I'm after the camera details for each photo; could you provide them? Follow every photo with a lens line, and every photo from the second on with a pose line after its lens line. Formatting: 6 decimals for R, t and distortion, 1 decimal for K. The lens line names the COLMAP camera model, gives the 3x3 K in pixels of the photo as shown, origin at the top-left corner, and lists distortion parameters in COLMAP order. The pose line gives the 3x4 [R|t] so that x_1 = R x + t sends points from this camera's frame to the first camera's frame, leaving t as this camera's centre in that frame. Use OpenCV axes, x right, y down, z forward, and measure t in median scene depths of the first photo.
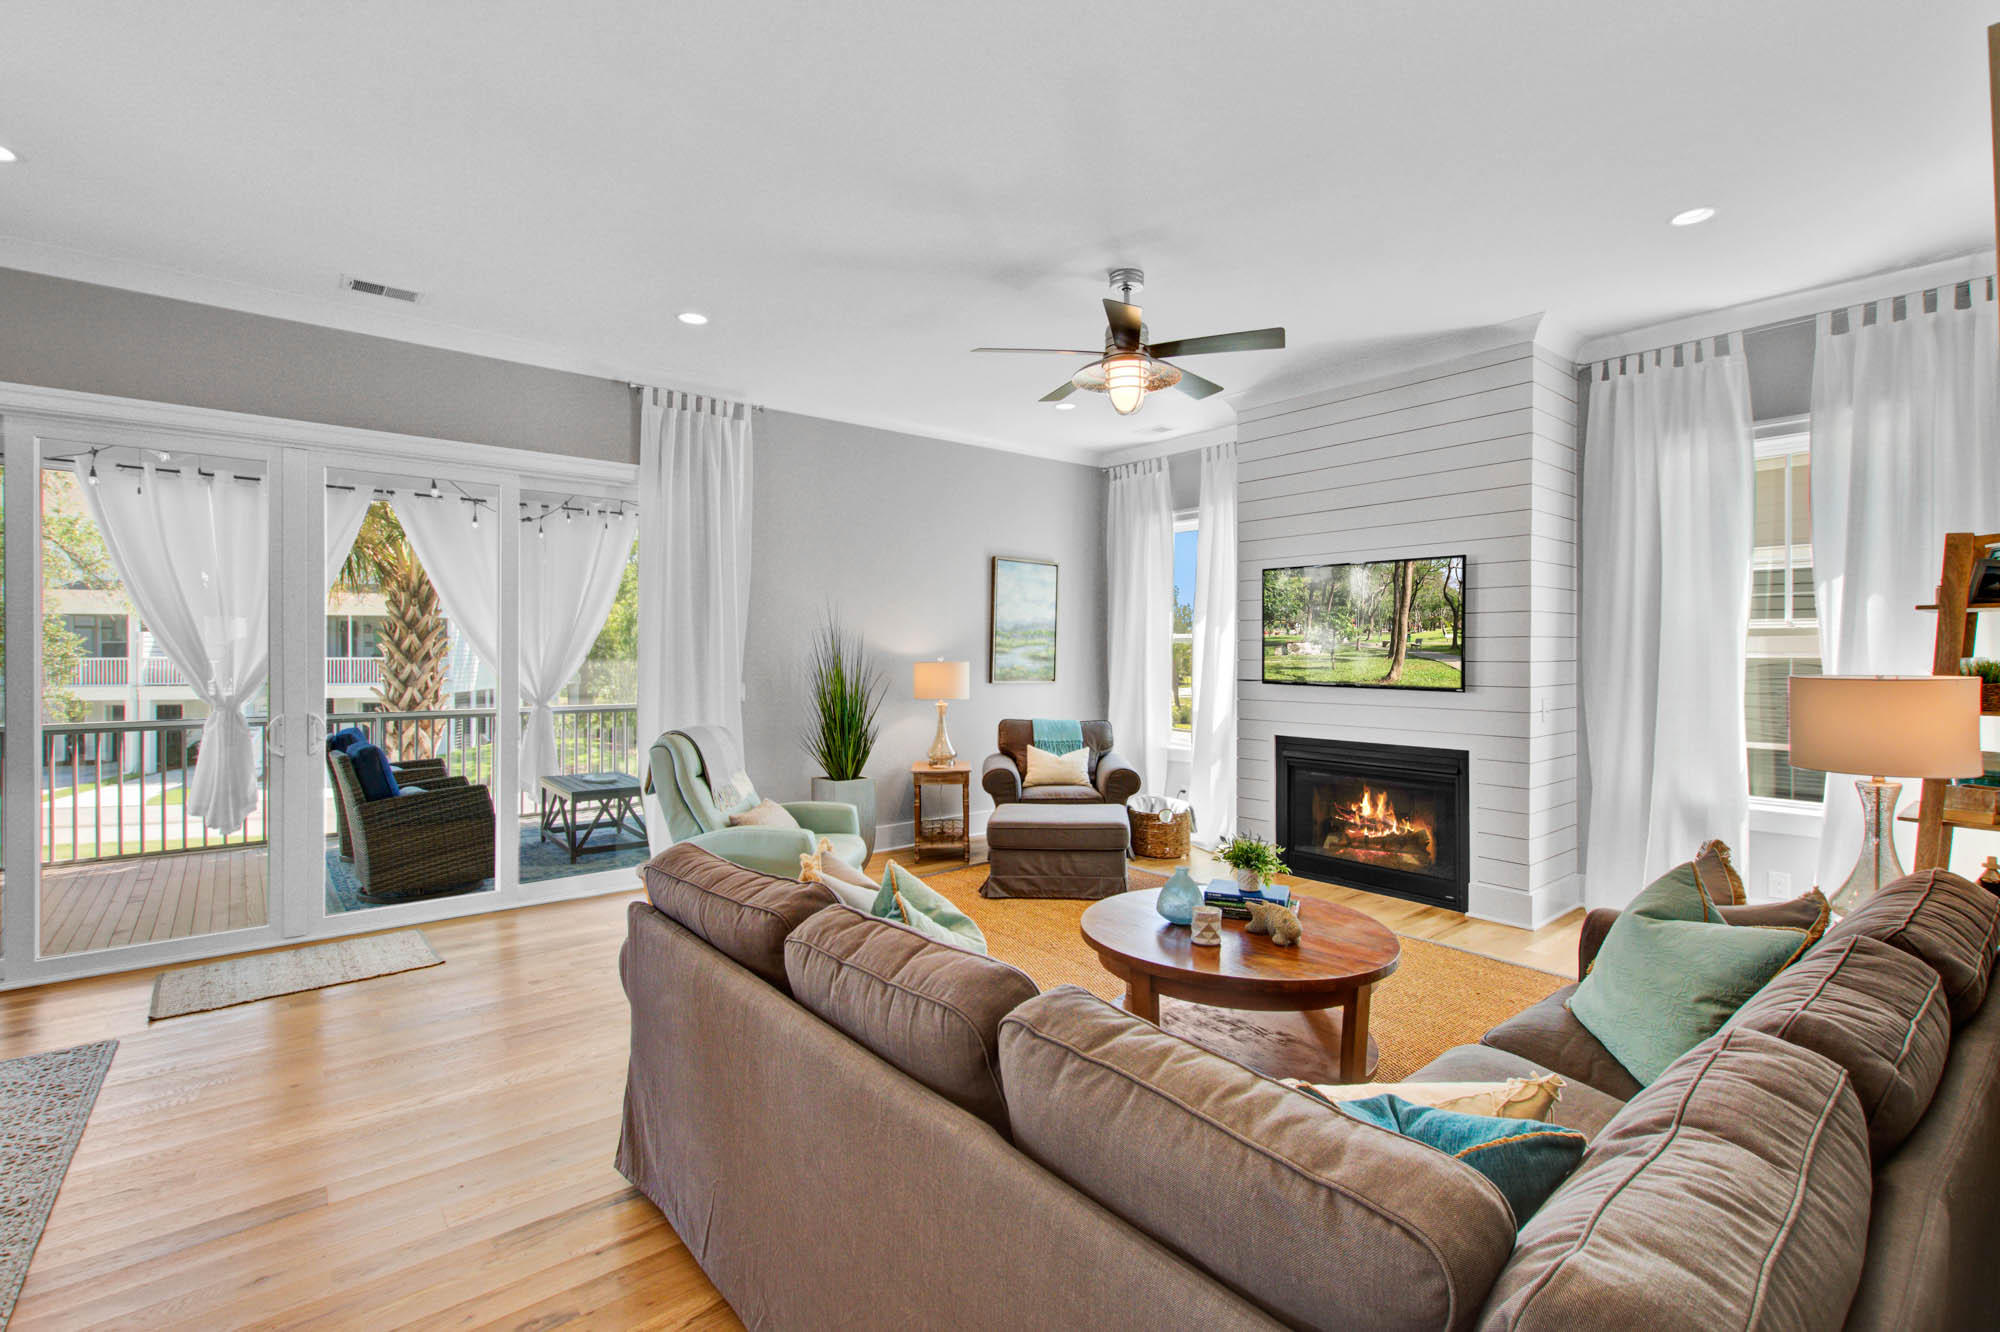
lens RADIAL K [[893.7, 0, 1004.3], [0, 893.7, 646.0], [0, 0, 1]] dist [0.009878, -0.000155]
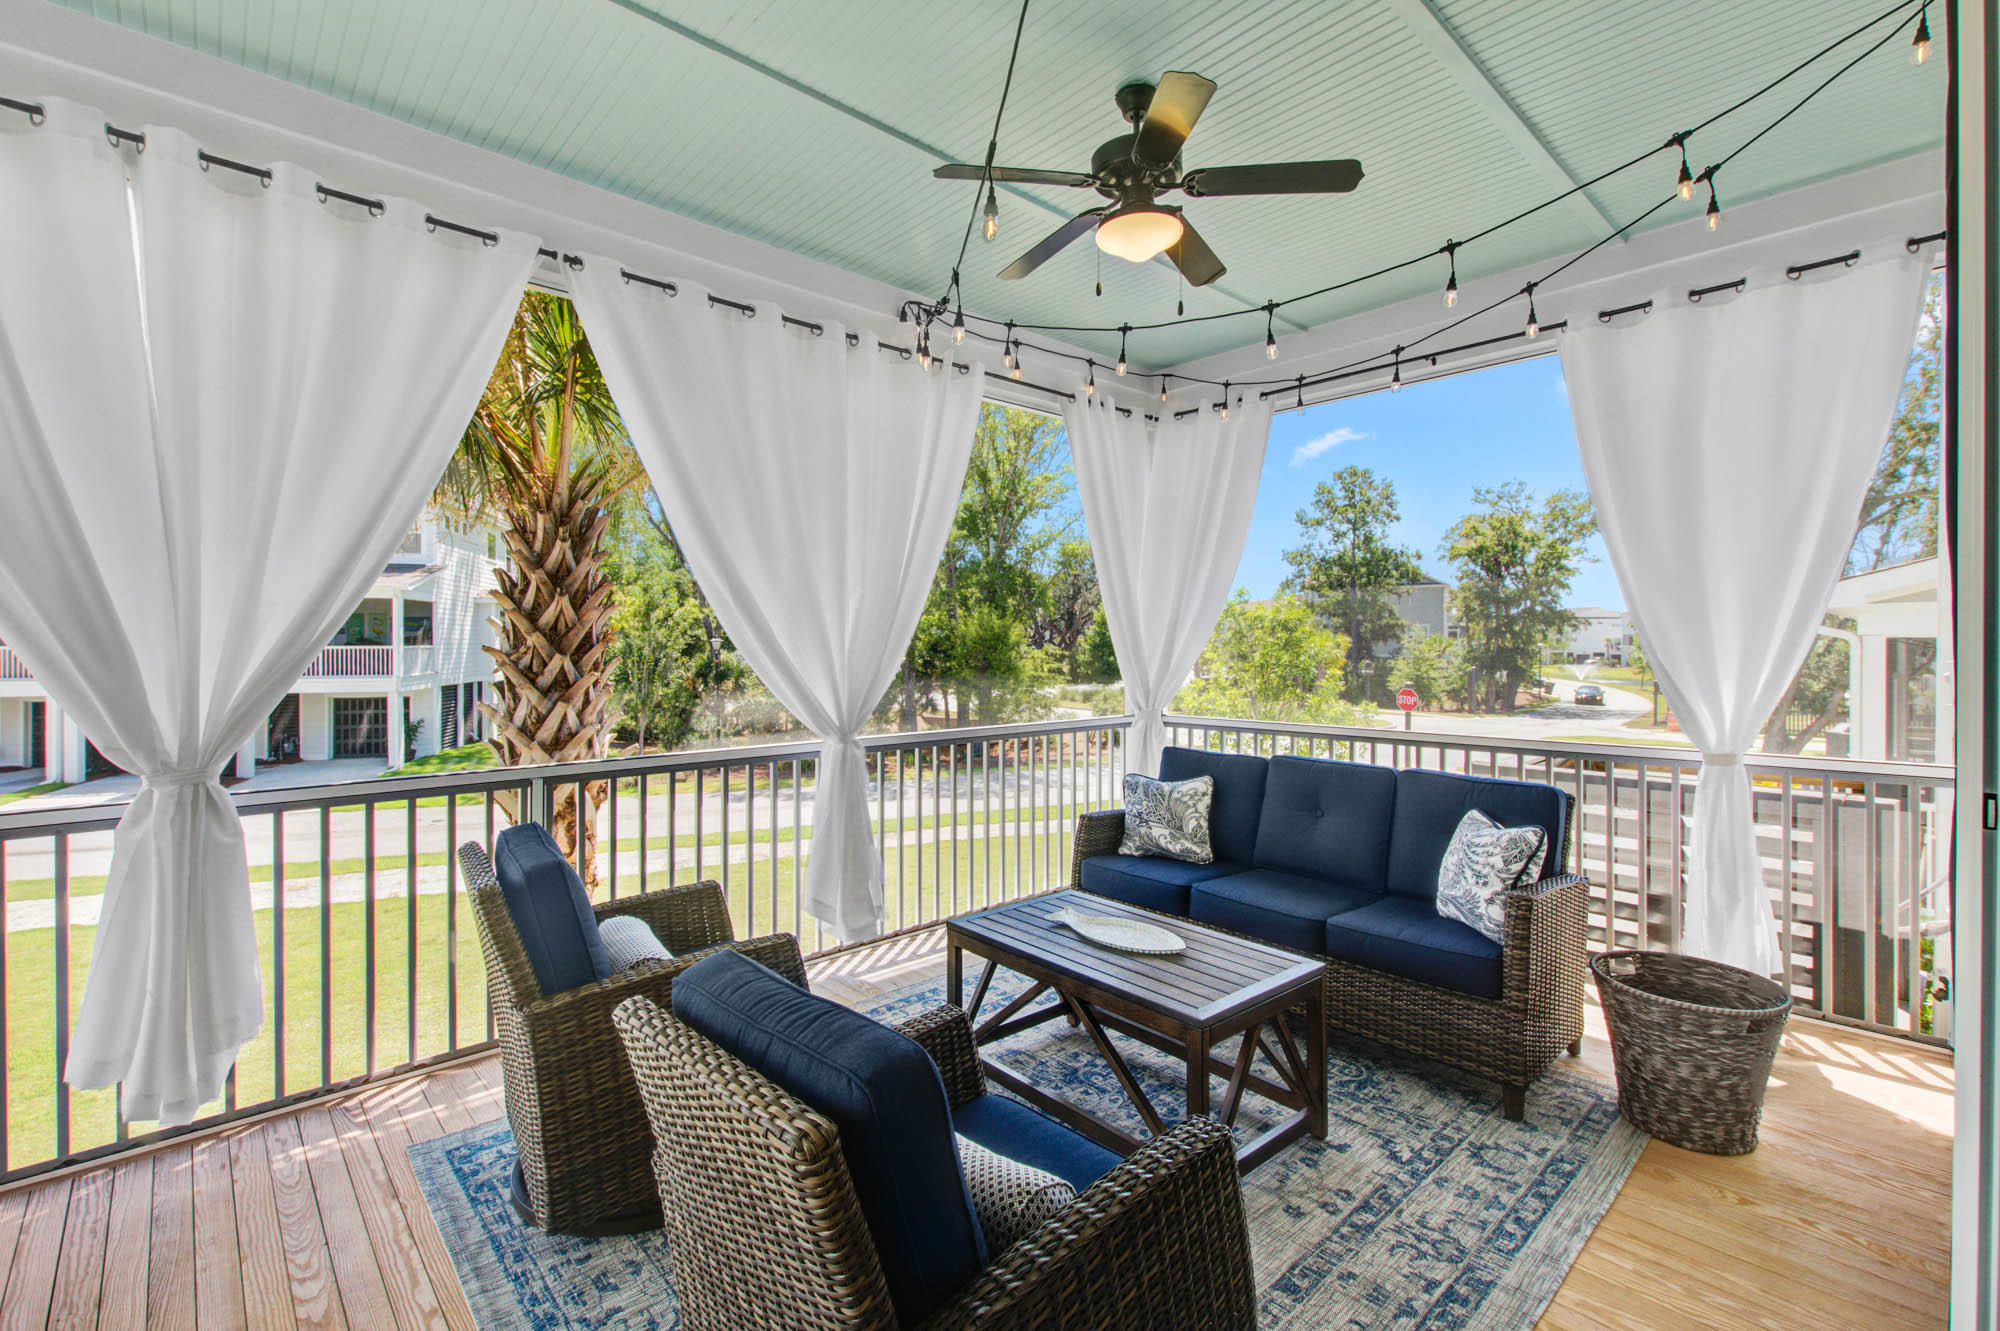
lens RADIAL K [[878.8, 0, 1004.0], [0, 878.8, 645.4], [0, 0, 1]] dist [0.013075, -0.000141]
pose [[0.999160, 0.001447, 0.040956, -0.432815], [-0.001835, 0.999954, 0.009448, 0.009172], [-0.040940, -0.009515, 0.999116, 0.496117]]
